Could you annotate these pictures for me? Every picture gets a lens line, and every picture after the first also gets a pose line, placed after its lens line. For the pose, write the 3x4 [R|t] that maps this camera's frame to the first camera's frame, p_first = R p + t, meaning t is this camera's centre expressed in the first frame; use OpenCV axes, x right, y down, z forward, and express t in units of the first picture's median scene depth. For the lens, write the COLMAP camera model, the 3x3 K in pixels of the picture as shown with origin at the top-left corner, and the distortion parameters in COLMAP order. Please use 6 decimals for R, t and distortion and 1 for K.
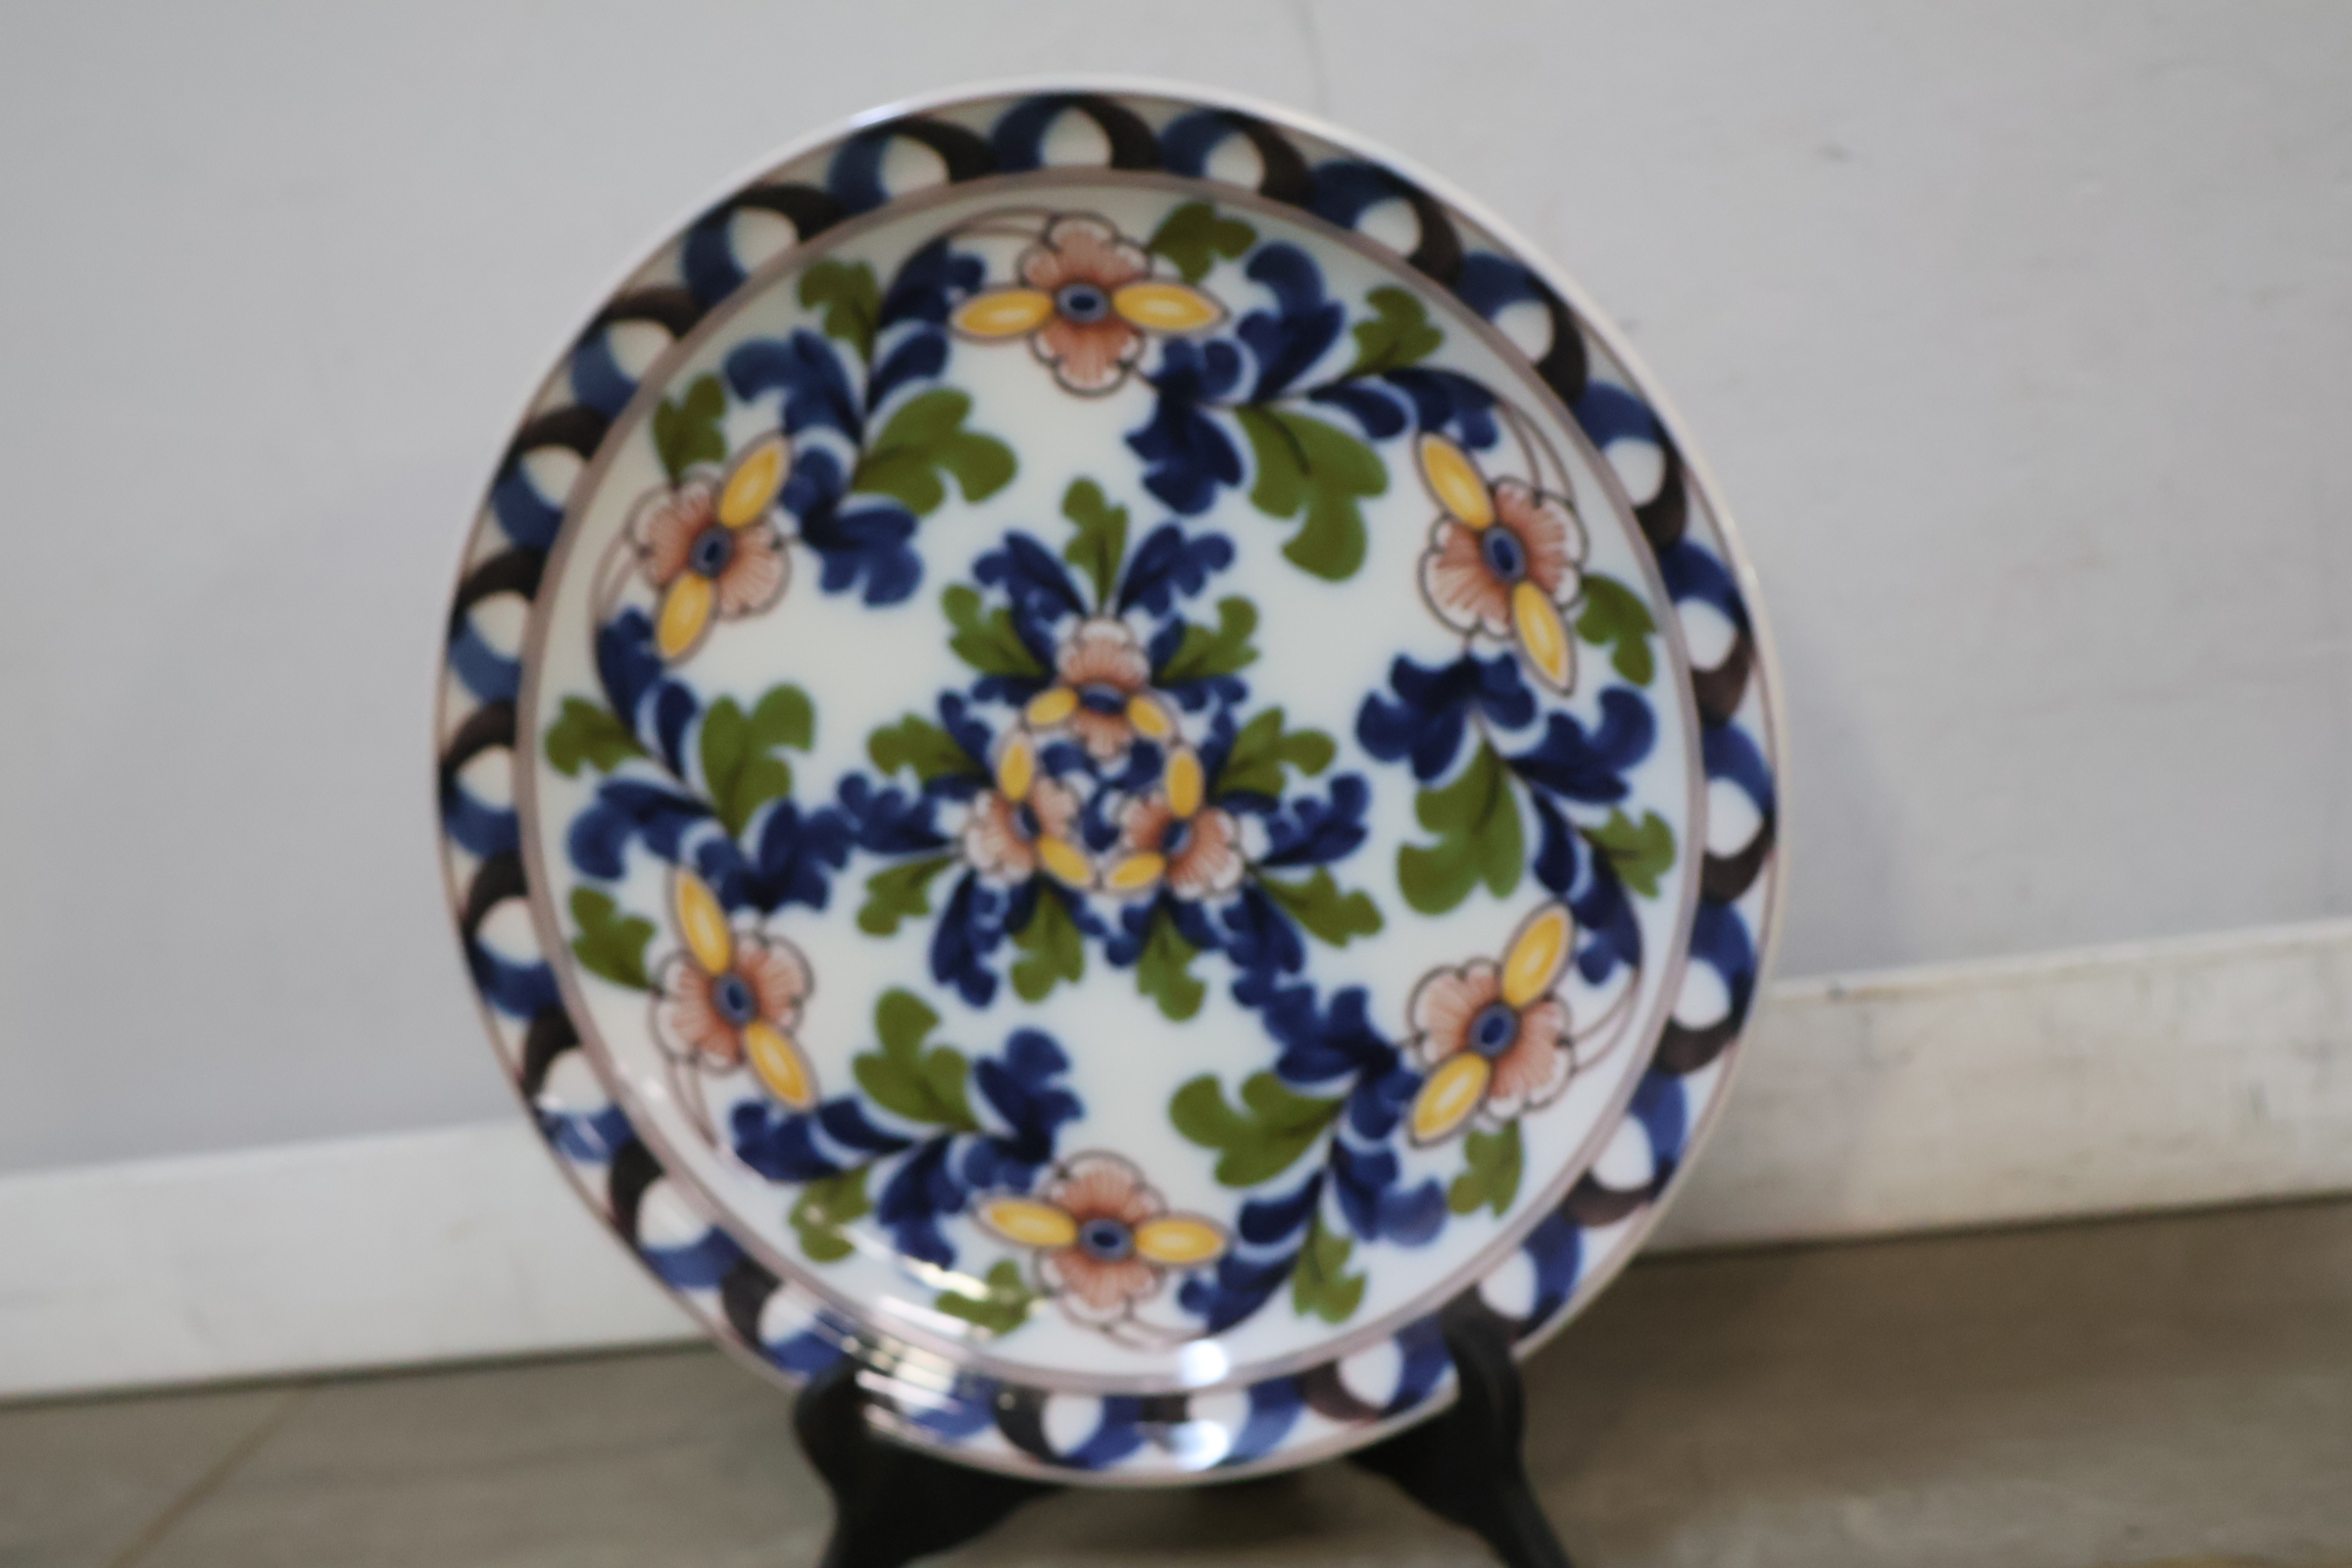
lens RADIAL K [[2755.2, 0, 1176.0], [0, 2755.2, 784.0], [0, 0, 1]] dist [0.014550, -0.023532]
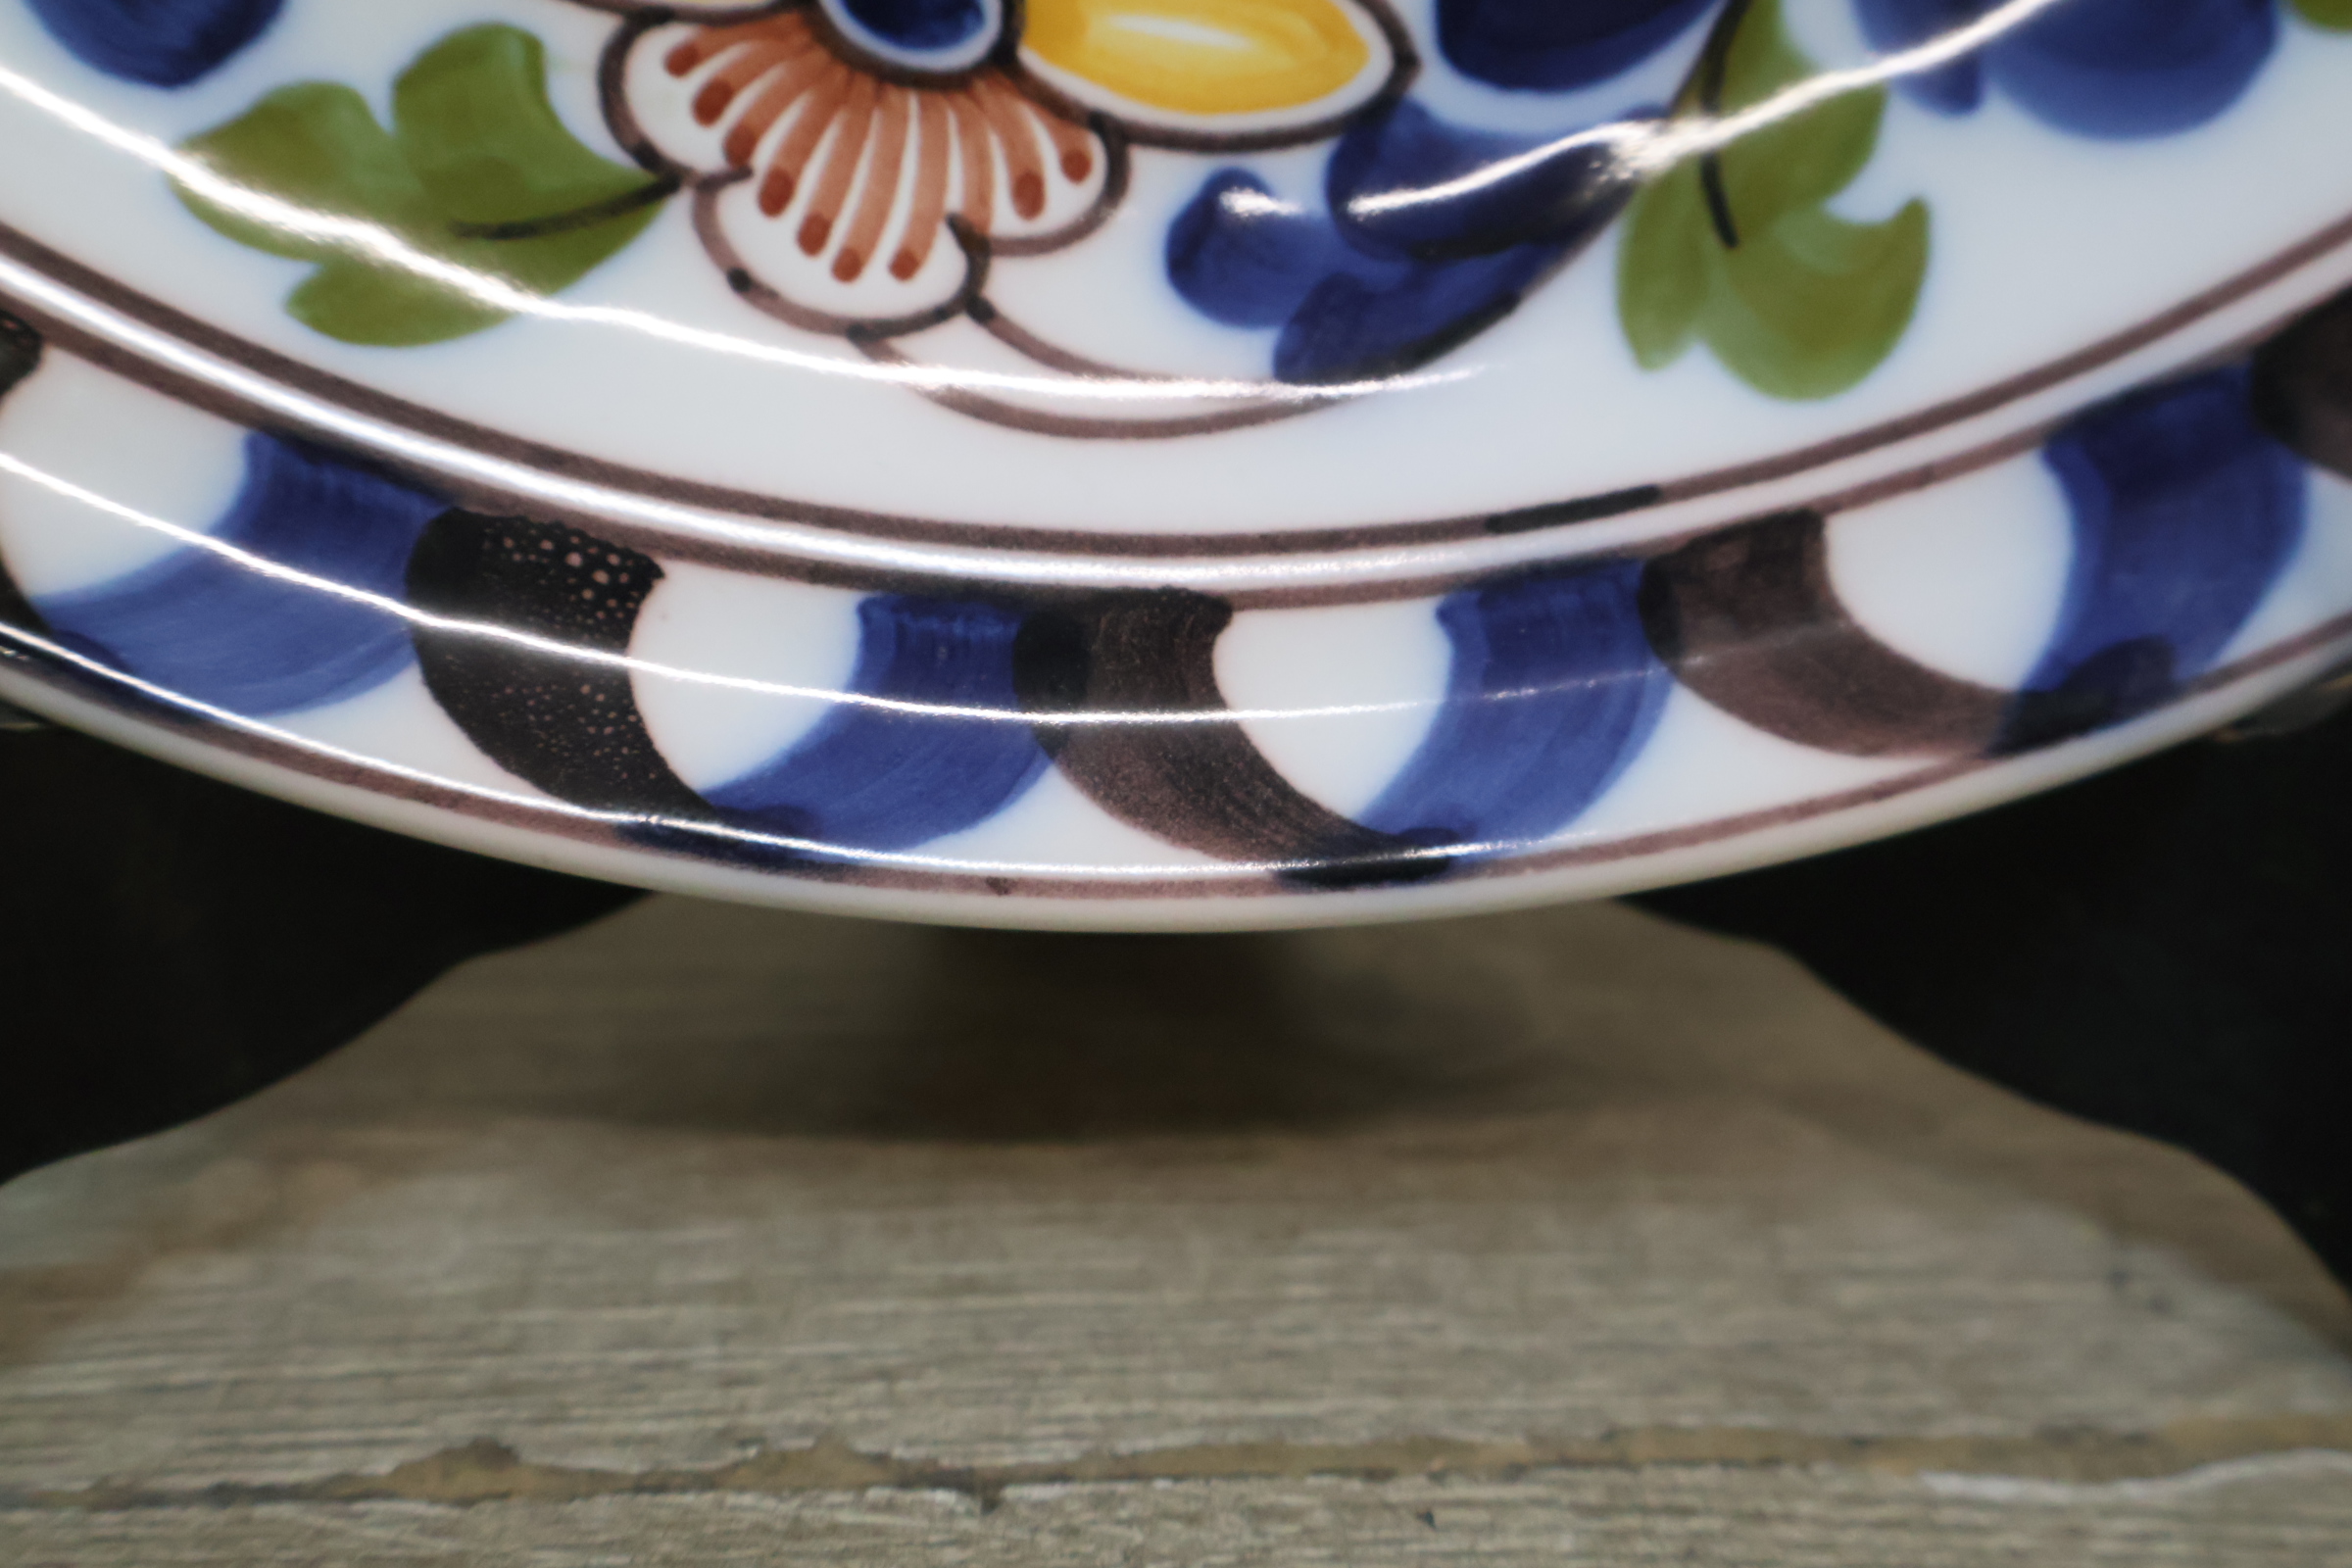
lens RADIAL K [[2755.2, 0, 1176.0], [0, 2755.2, 784.0], [0, 0, 1]] dist [0.014550, -0.023532]
pose [[0.935718, 0.070621, 0.345608, -0.087503], [-0.139733, 0.973814, 0.179333, 0.190408], [-0.323894, -0.216098, 0.921083, 0.752421]]
